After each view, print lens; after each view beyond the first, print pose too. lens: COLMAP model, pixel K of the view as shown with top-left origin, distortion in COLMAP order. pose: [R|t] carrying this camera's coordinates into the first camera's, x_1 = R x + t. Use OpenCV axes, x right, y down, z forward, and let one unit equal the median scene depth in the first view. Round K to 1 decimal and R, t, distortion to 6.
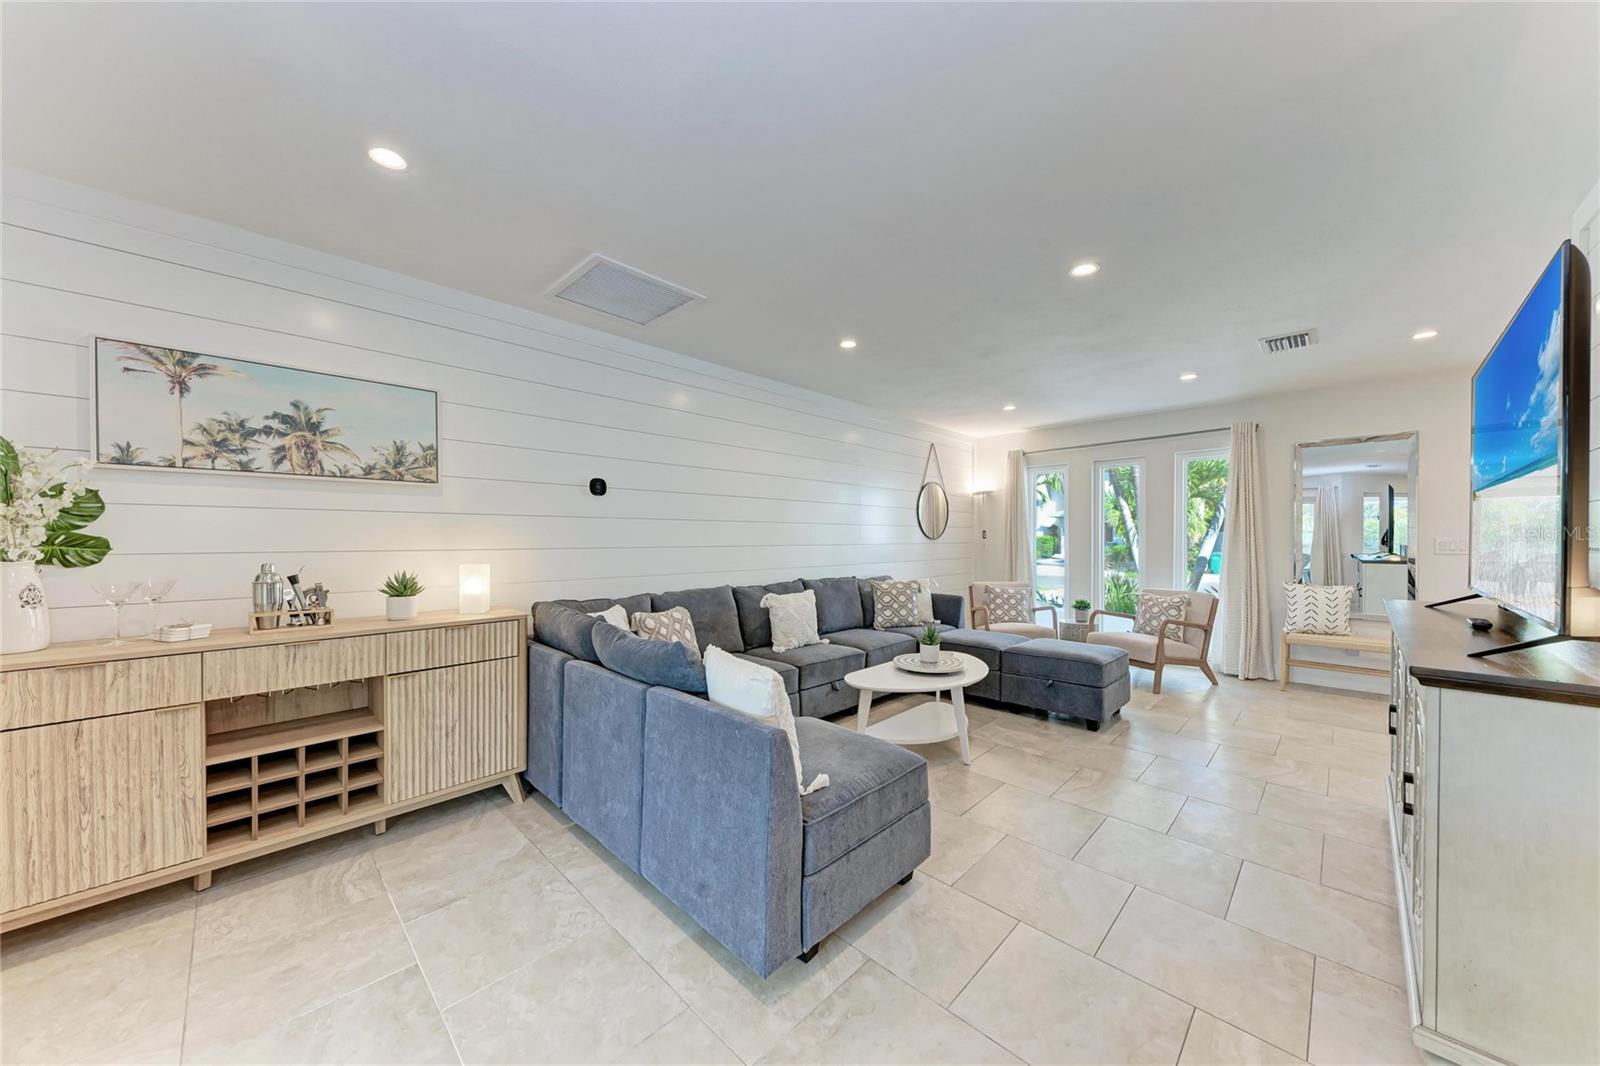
lens RADIAL K [[551.3, 0, 805.6], [0, 551.3, 542.3], [0, 0, 1]] dist [0.006116, -0.002754]
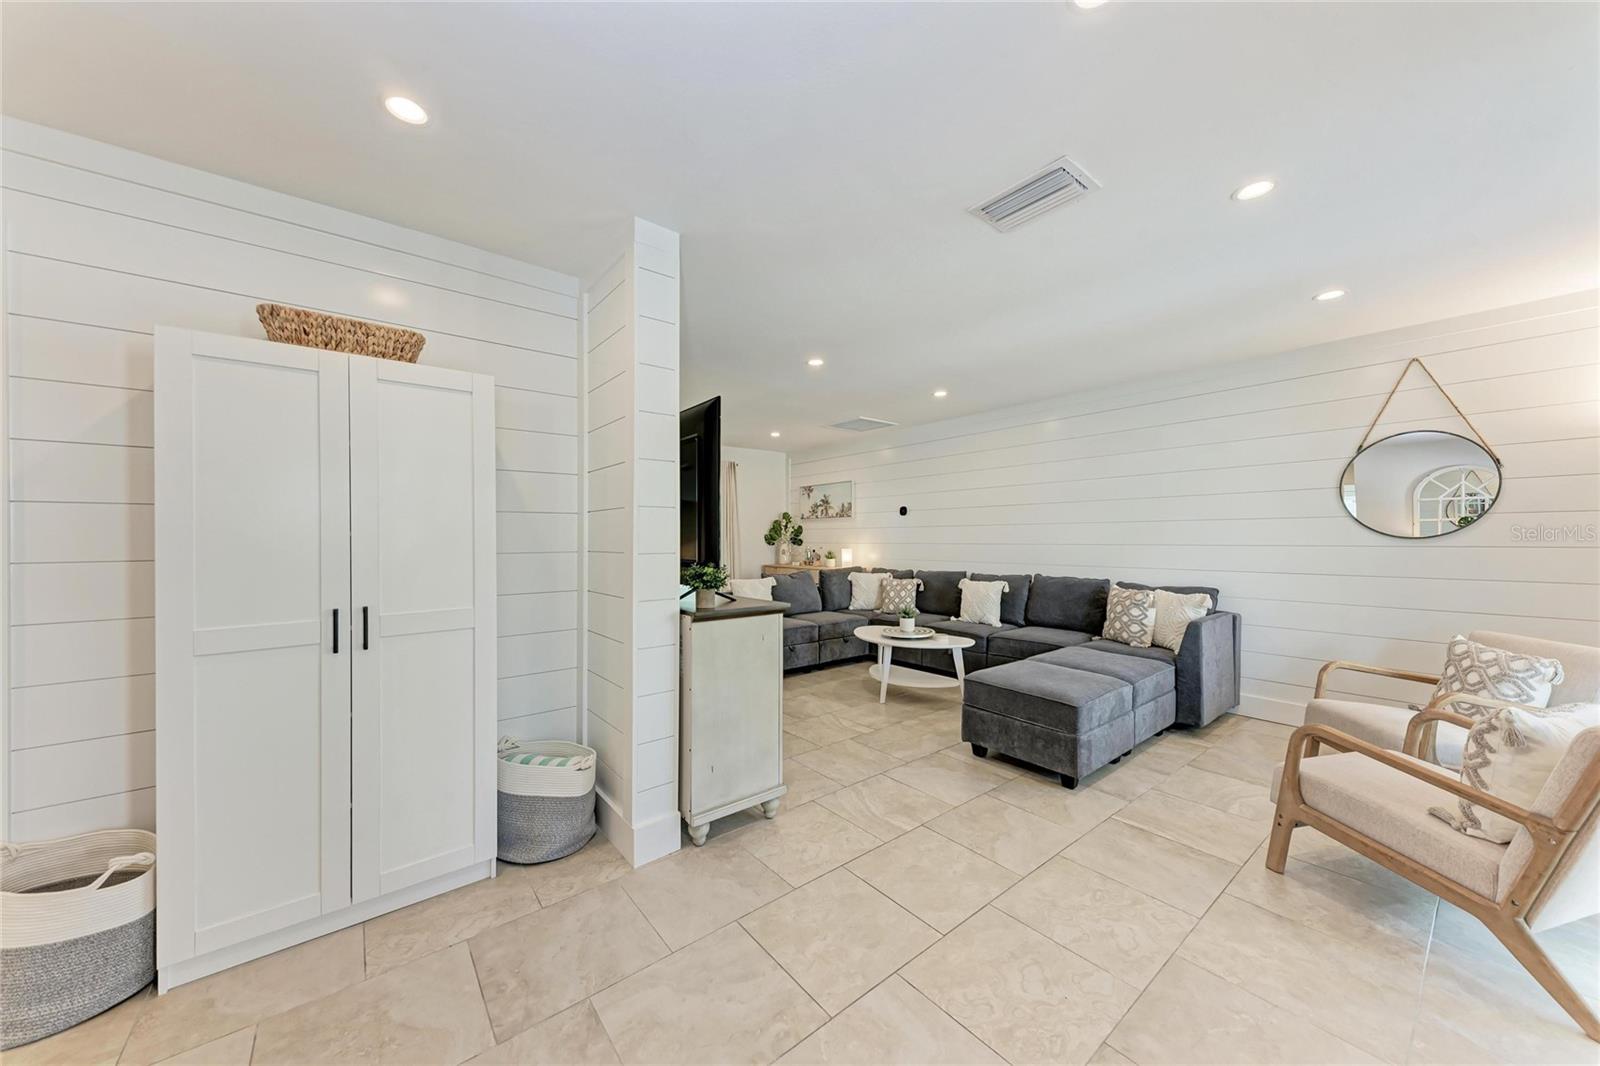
lens RADIAL K [[551.3, 0, 791.7], [0, 551.3, 544.0], [0, 0, 1]] dist [0.006116, -0.002754]
pose [[-0.135181, 0.007183, -0.990795, 2.128835], [-0.007497, 0.999938, 0.008272, -0.002537], [0.990793, 0.008547, -0.135118, 1.218741]]
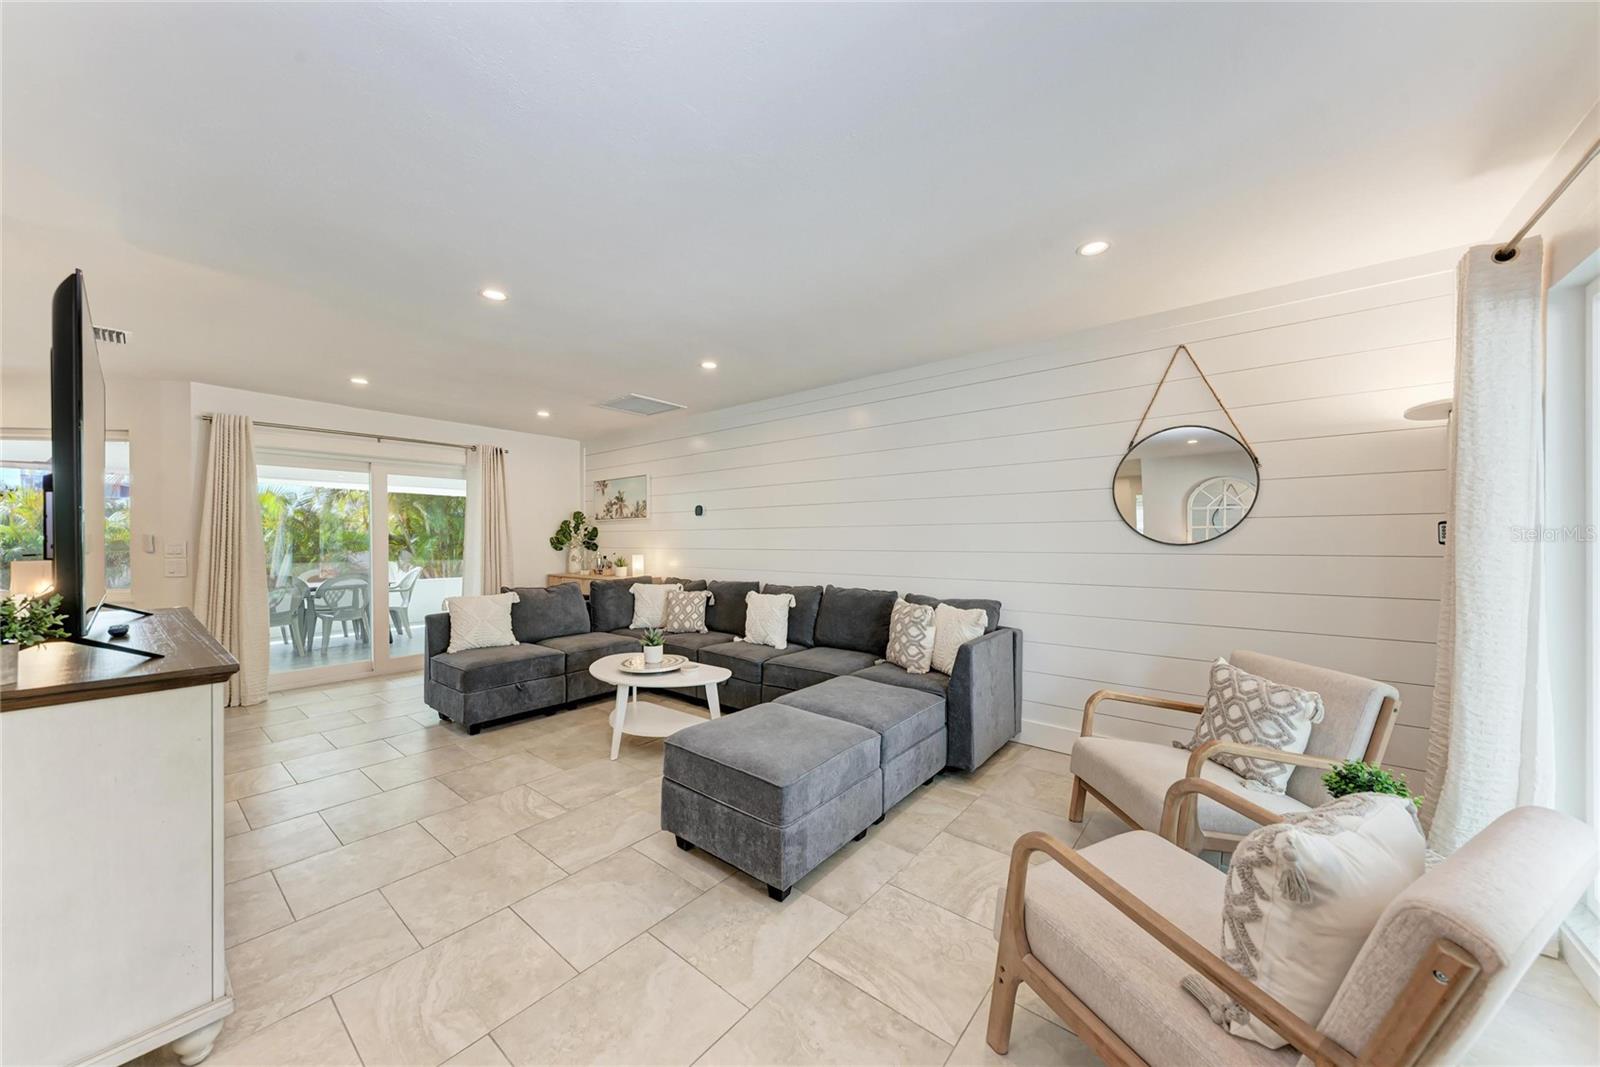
lens RADIAL K [[551.3, 0, 798.6], [0, 551.3, 547.6], [0, 0, 1]] dist [0.006116, -0.002754]
pose [[0.089695, 0.007674, -0.995940, 1.727140], [-0.009370, 0.999933, 0.006861, -0.011365], [0.995925, 0.008717, 0.089761, 1.589248]]
